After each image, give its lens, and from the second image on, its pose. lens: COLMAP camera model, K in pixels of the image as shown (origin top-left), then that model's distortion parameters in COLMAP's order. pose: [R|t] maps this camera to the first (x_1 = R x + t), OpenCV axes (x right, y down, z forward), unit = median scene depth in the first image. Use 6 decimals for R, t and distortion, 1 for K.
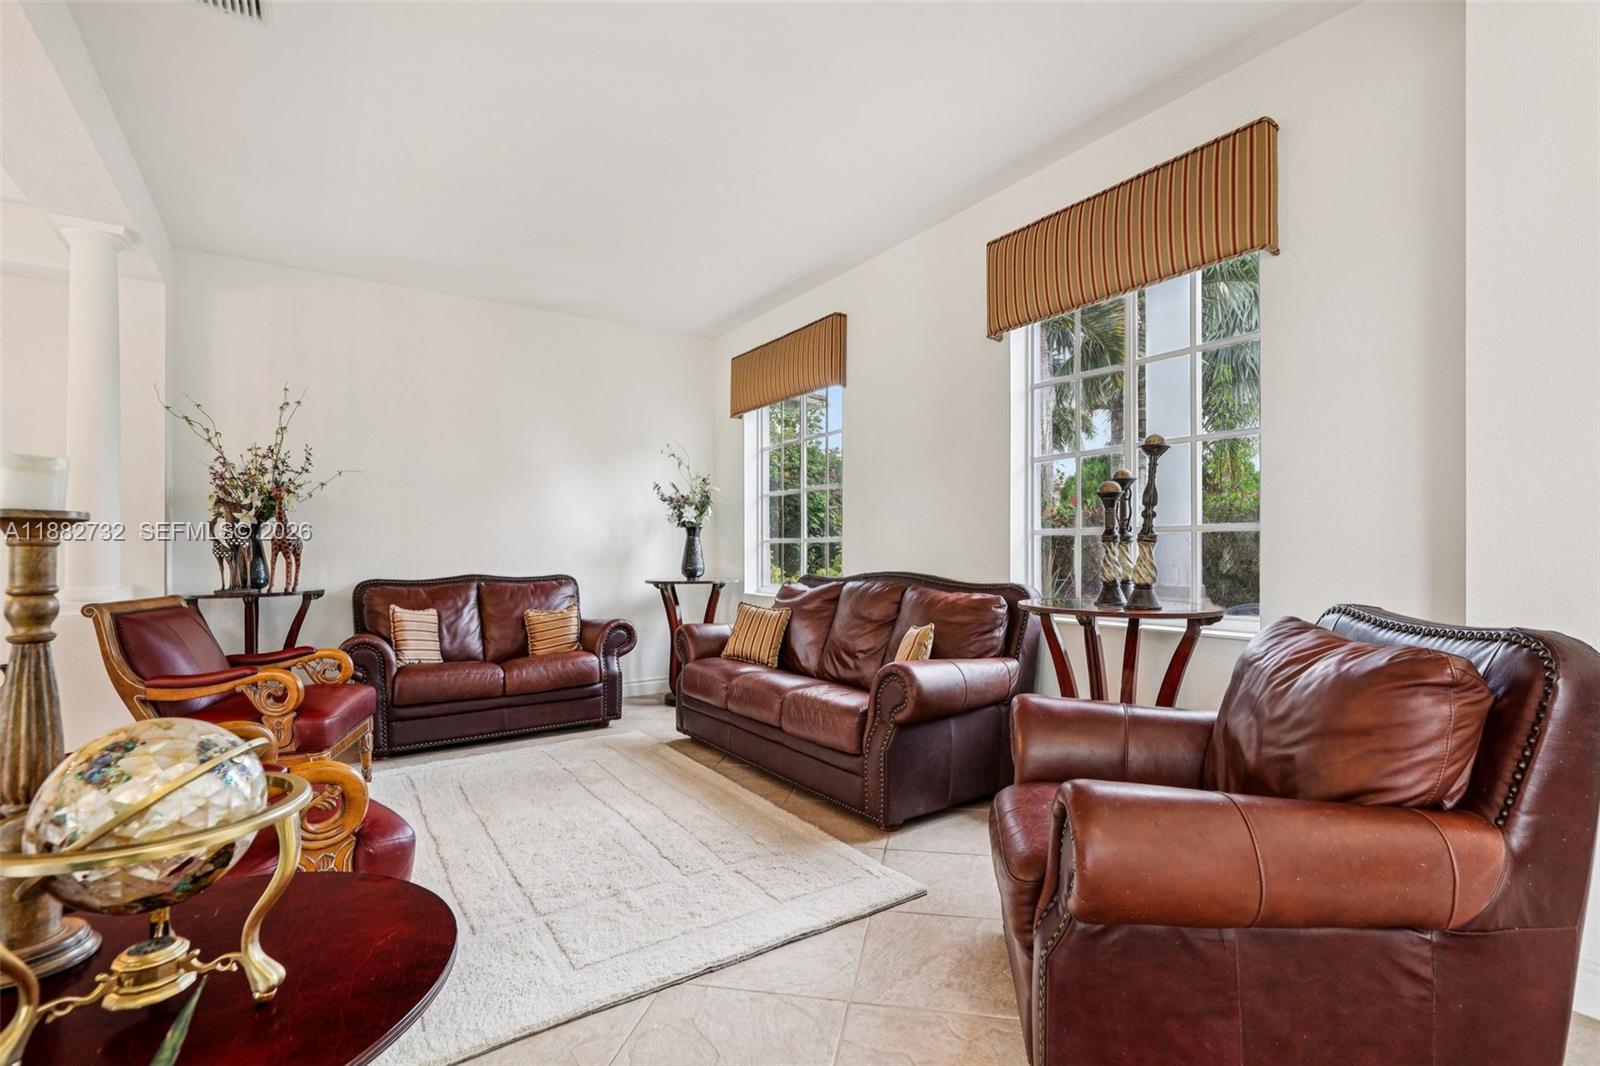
lens RADIAL K [[763.4, 0, 799.9], [0, 763.4, 543.7], [0, 0, 1]] dist [-0.001263, 0.000106]
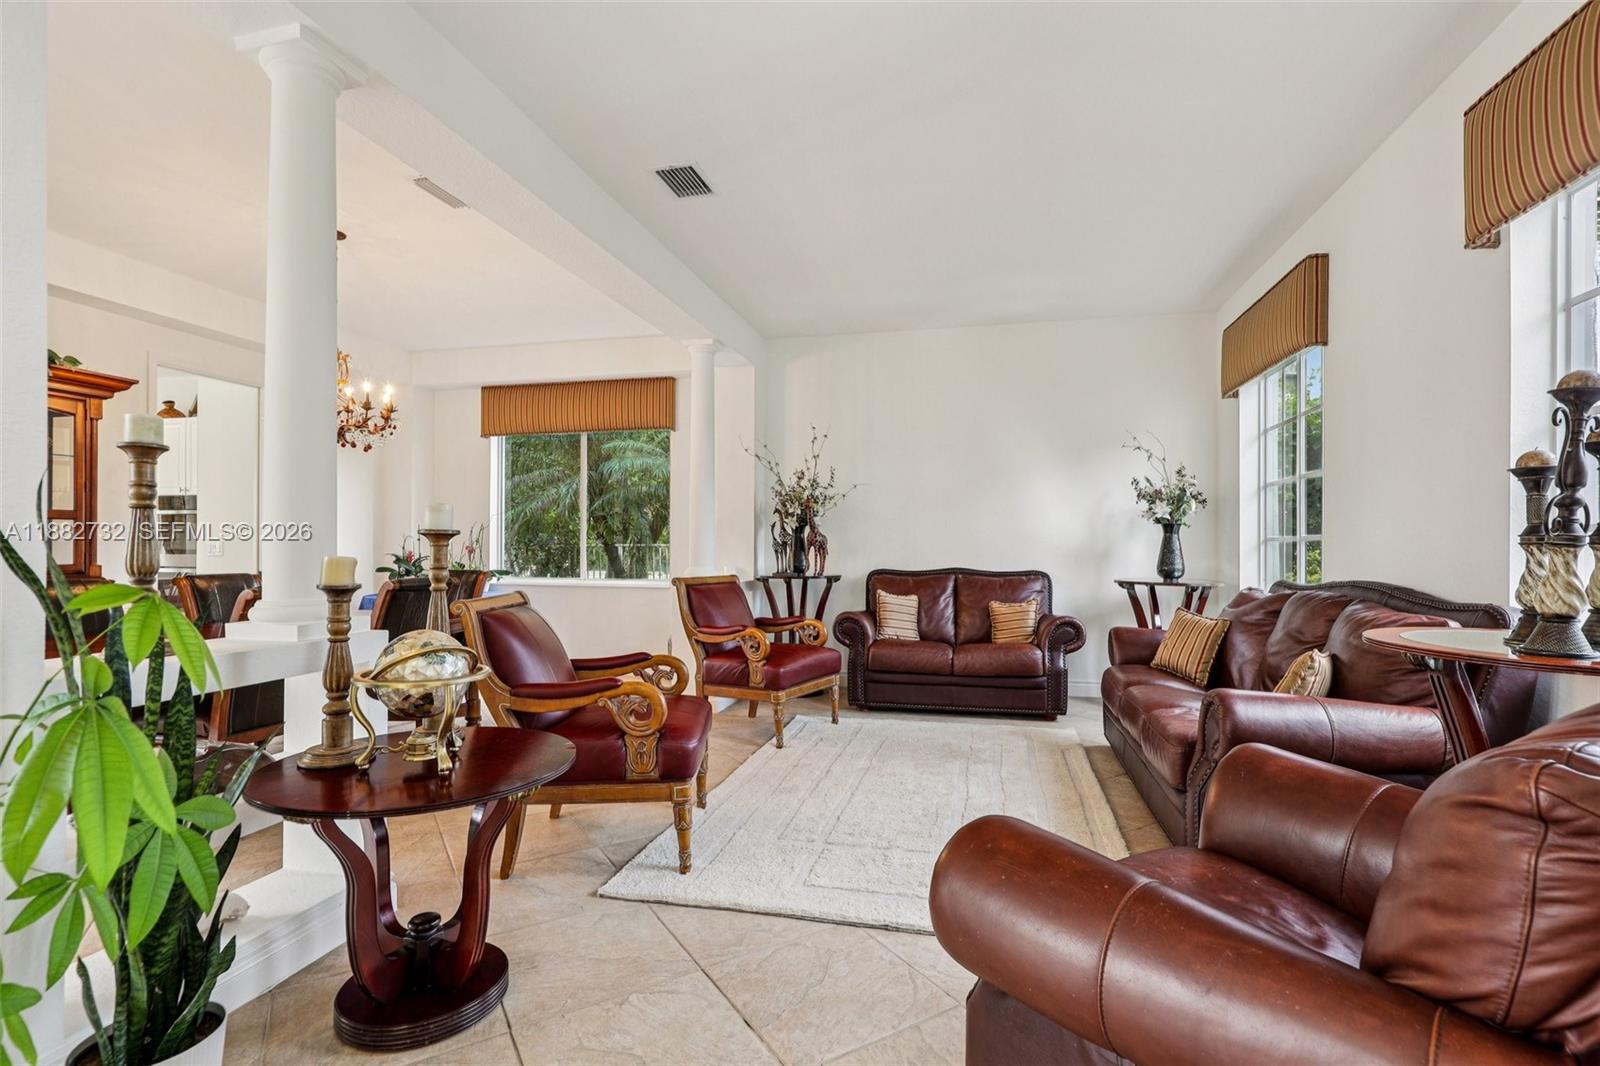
lens RADIAL K [[750.0, 0, 800.0], [0, 750.0, 533.0], [0, 0, 1]] dist [-0.002245, 0.000593]
pose [[0.667383, -0.002814, -0.744709, 0.287006], [-0.002258, 0.999981, -0.005802, -0.005406], [0.744711, 0.005554, 0.667364, 0.080066]]
